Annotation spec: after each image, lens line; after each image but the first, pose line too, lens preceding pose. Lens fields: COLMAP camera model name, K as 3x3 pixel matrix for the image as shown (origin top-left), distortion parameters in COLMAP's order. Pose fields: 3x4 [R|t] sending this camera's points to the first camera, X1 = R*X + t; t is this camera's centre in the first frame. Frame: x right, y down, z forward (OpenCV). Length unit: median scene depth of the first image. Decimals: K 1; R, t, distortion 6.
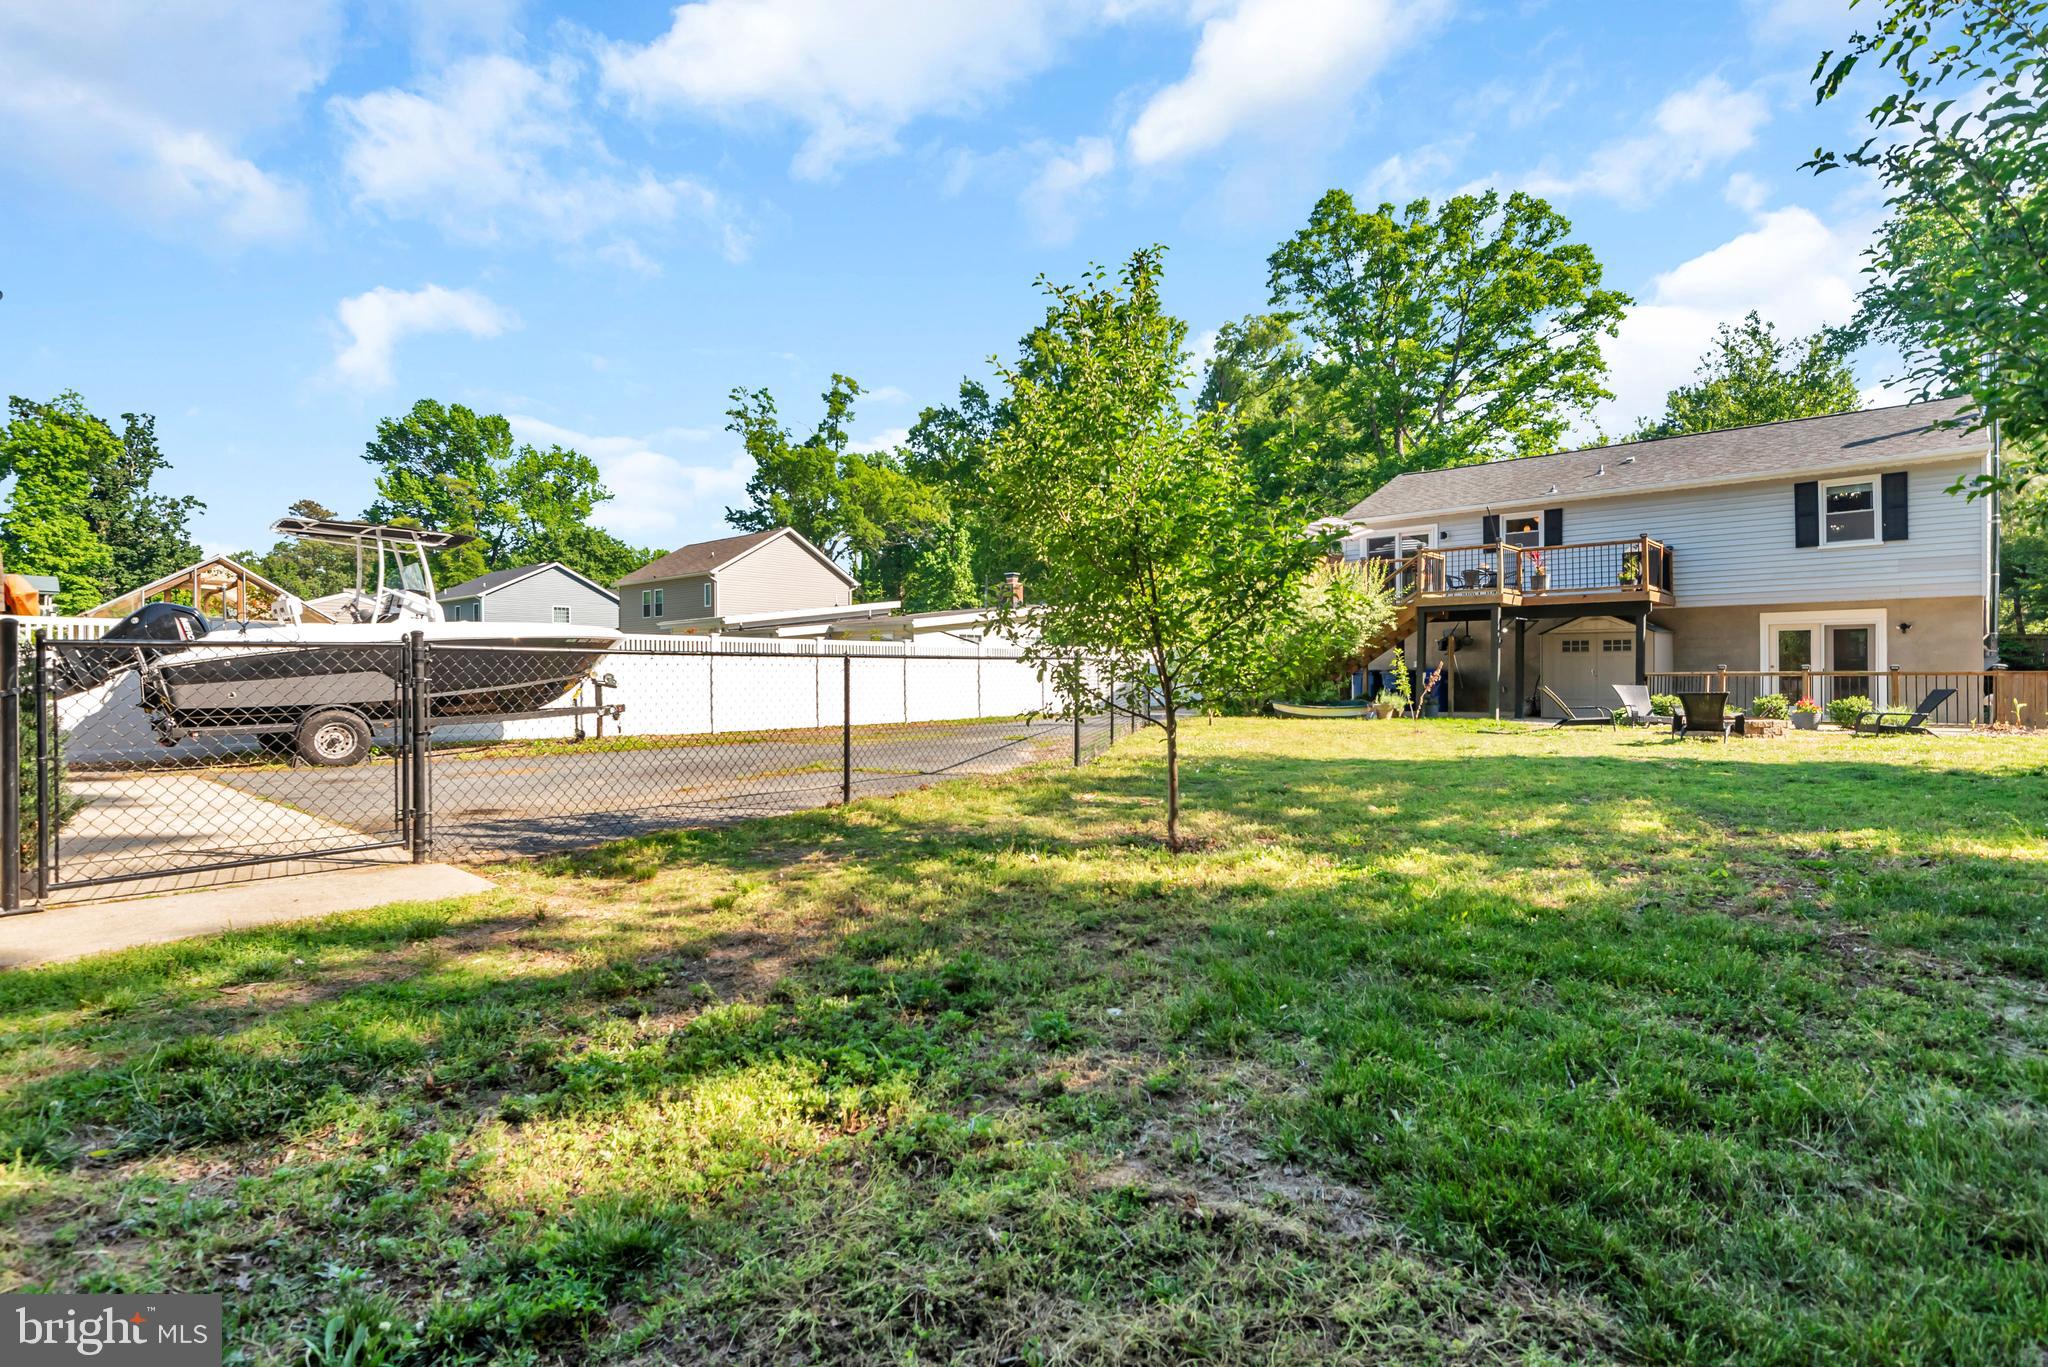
lens RADIAL K [[953.5, 0, 1009.7], [0, 953.5, 675.4], [0, 0, 1]] dist [-0.001626, -0.005100]
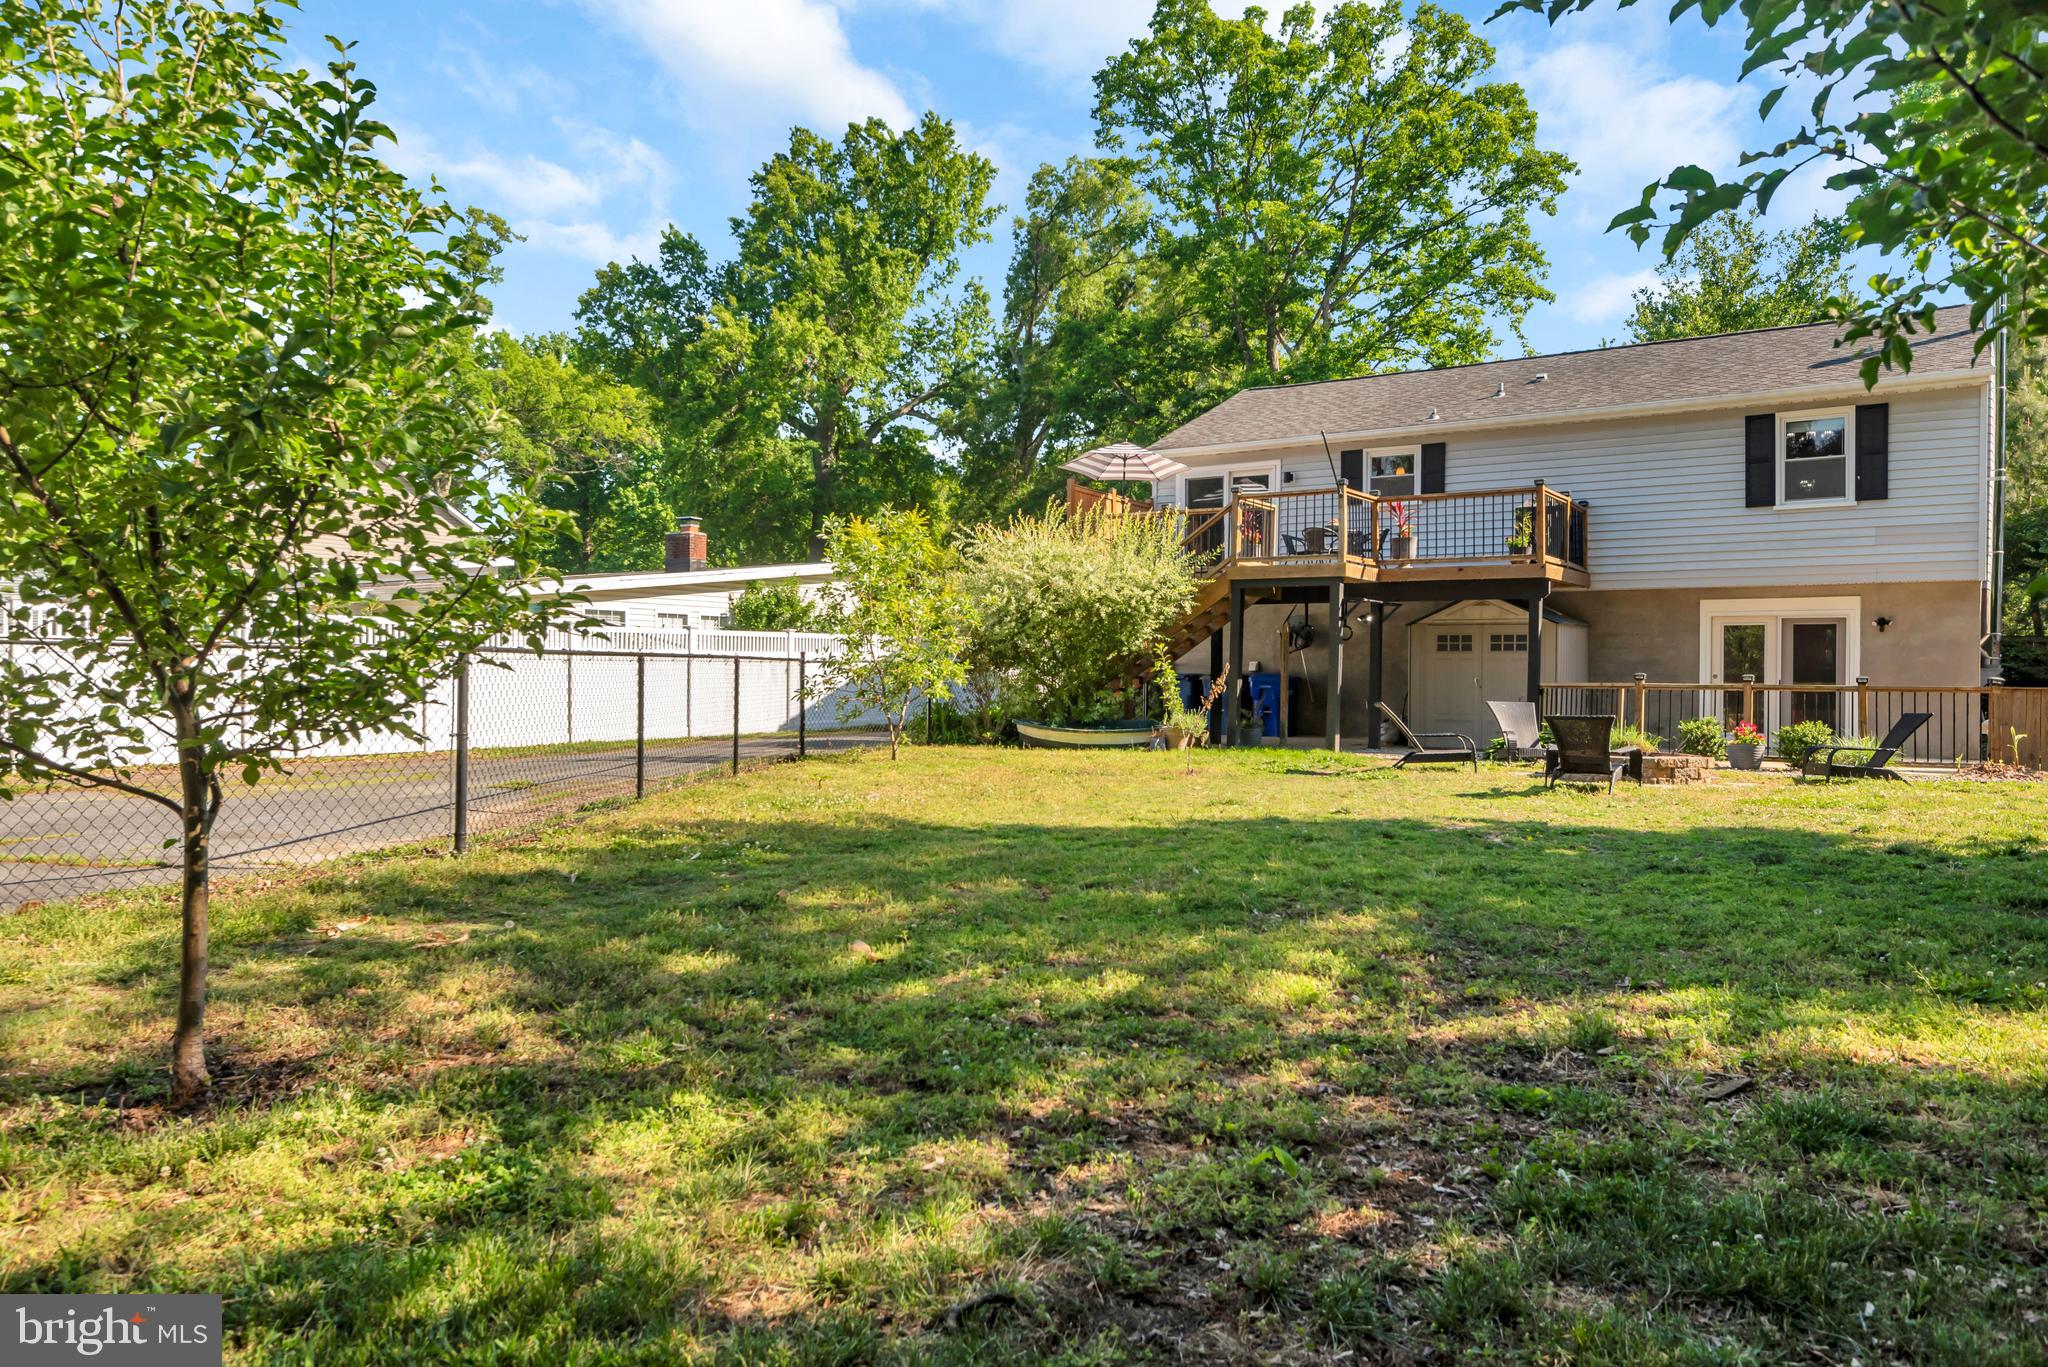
lens RADIAL K [[1352.2, 0, 1011.9], [0, 1352.2, 667.8], [0, 0, 1]] dist [0.022227, -0.005431]
pose [[0.986343, 0.011955, 0.164269, 0.068319], [-0.011202, 0.999922, -0.005507, -0.002177], [-0.164322, 0.003591, 0.986400, 0.051151]]
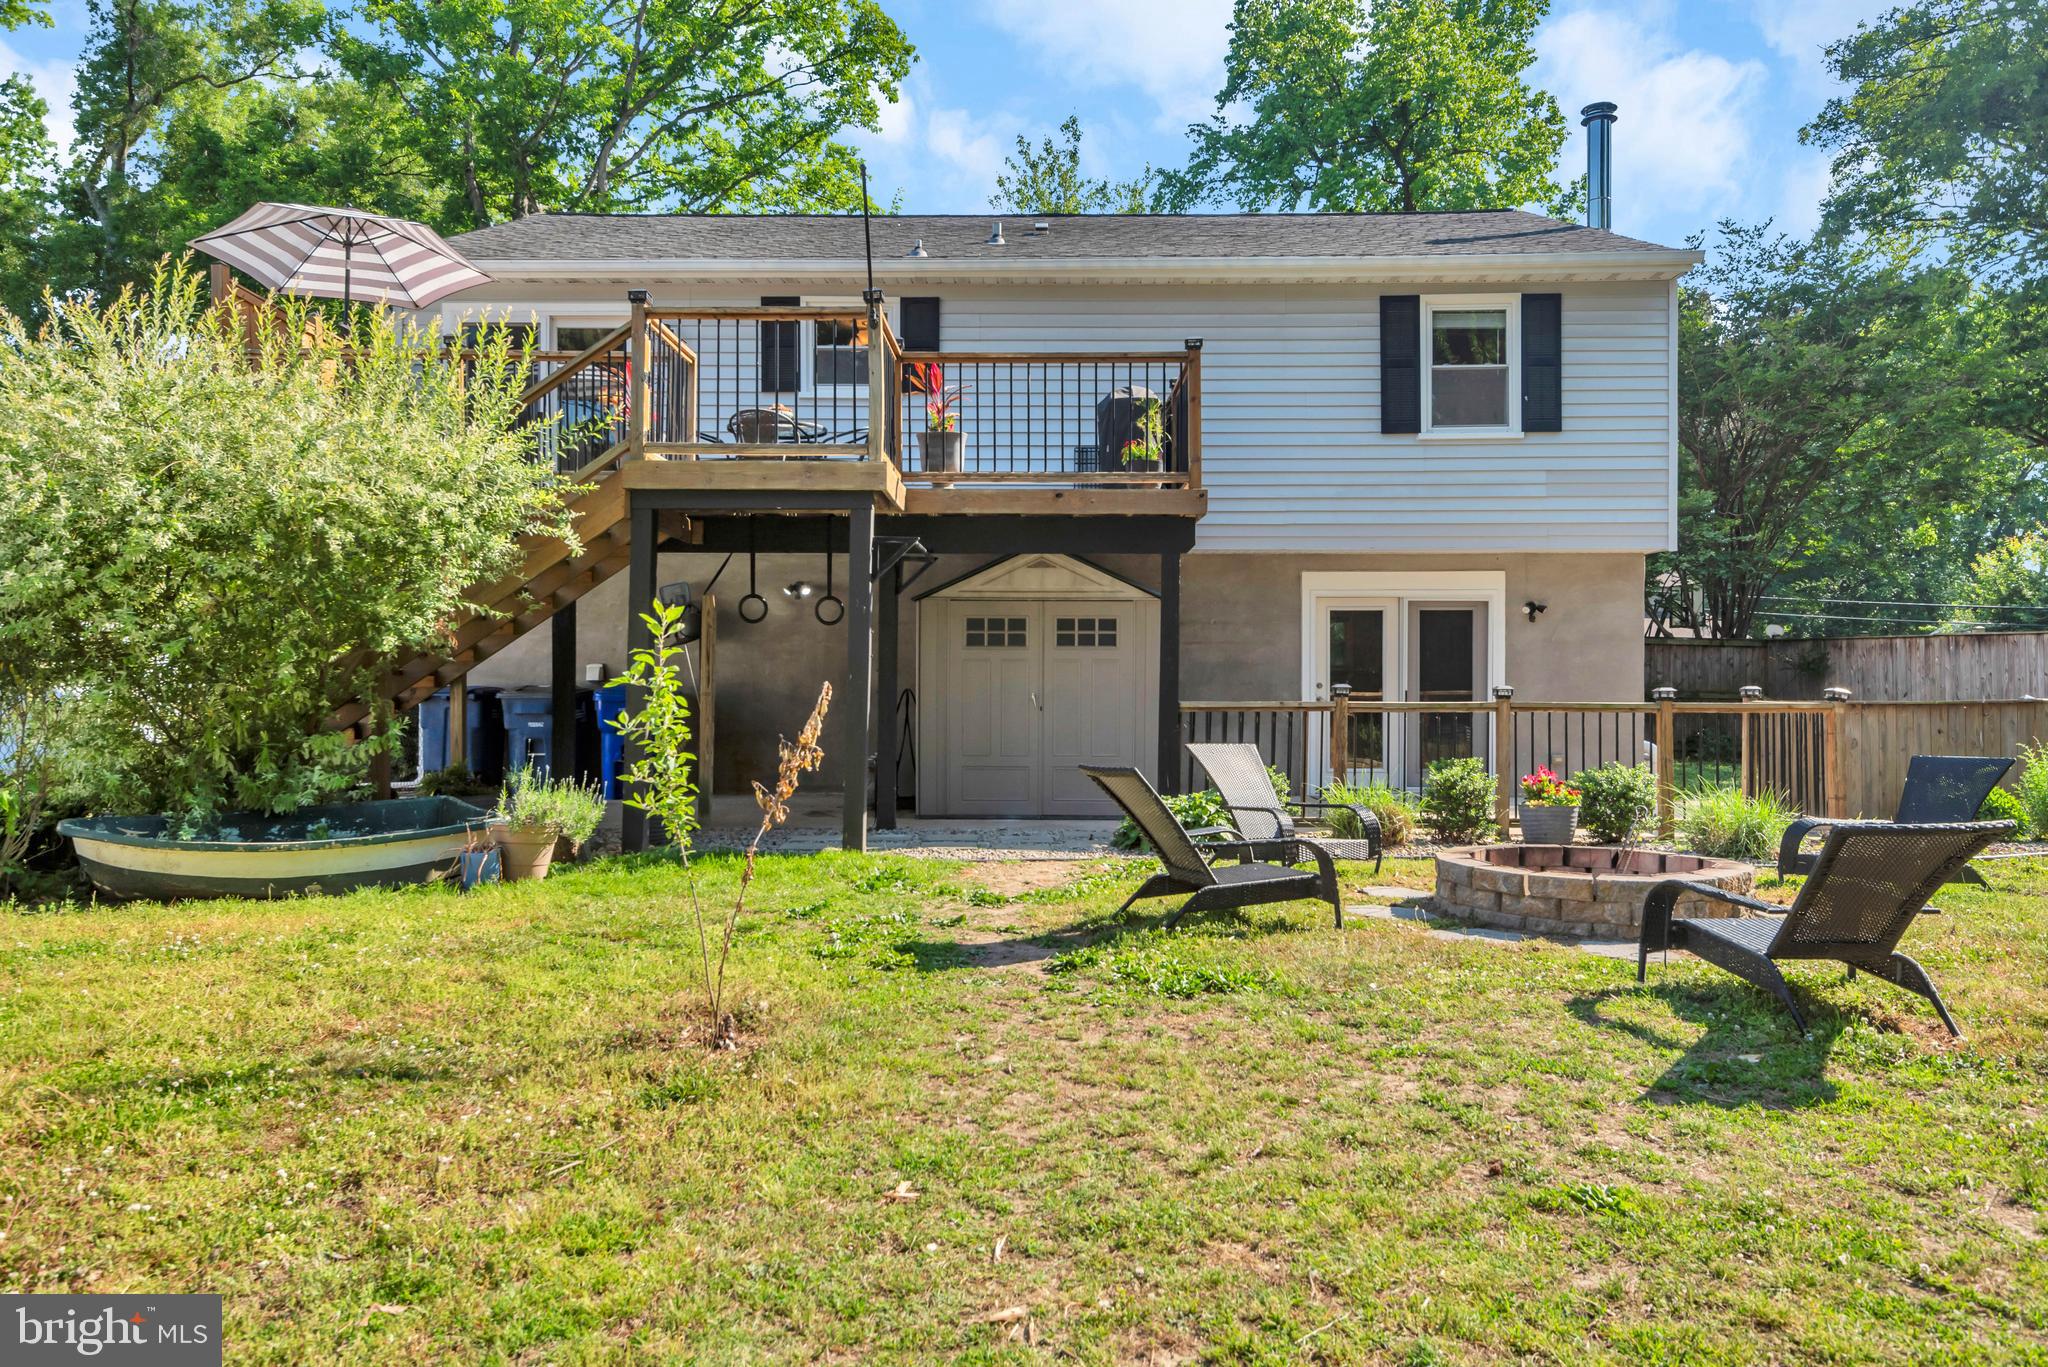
lens RADIAL K [[1422.1, 0, 1001.7], [0, 1422.1, 665.0], [0, 0, 1]] dist [0.020989, -0.007347]
pose [[0.746893, 0.010222, 0.664865, 0.118671], [-0.003026, 0.999924, -0.011973, -0.005870], [-0.664937, 0.006931, 0.746867, 0.322682]]
